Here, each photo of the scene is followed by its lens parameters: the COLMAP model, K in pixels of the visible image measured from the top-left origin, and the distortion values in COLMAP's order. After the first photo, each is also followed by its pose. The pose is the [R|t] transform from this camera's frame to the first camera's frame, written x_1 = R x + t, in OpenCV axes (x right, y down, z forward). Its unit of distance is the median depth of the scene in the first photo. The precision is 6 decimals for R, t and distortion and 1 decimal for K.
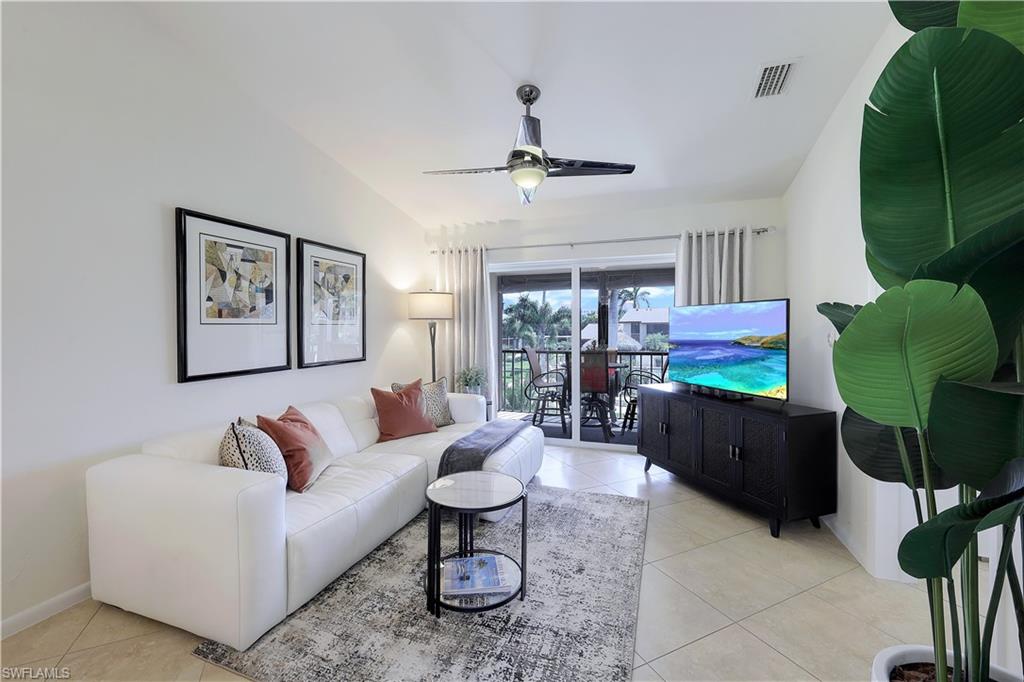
lens RADIAL K [[414.7, 0, 508.2], [0, 414.7, 336.0], [0, 0, 1]] dist [0.001570, 0.000354]
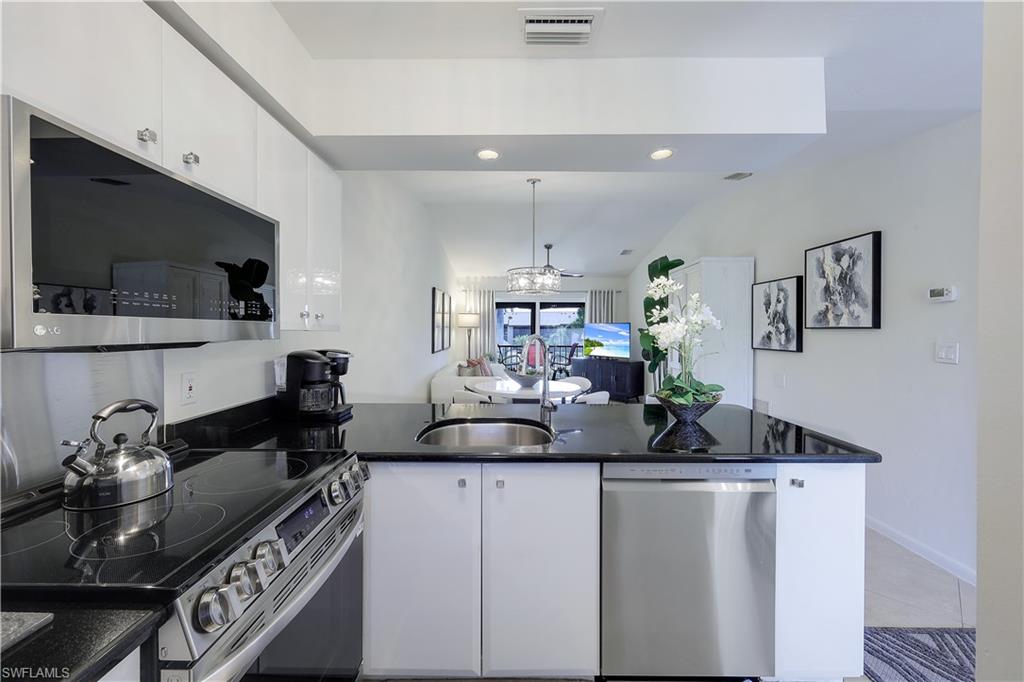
lens RADIAL K [[414.7, 0, 501.9], [0, 414.7, 335.5], [0, 0, 1]] dist [0.001570, 0.000354]
pose [[0.951394, -0.000015, 0.307976, -0.923419], [0.000763, 0.999997, -0.002309, 0.003102], [-0.307975, 0.002432, 0.951391, -1.276333]]
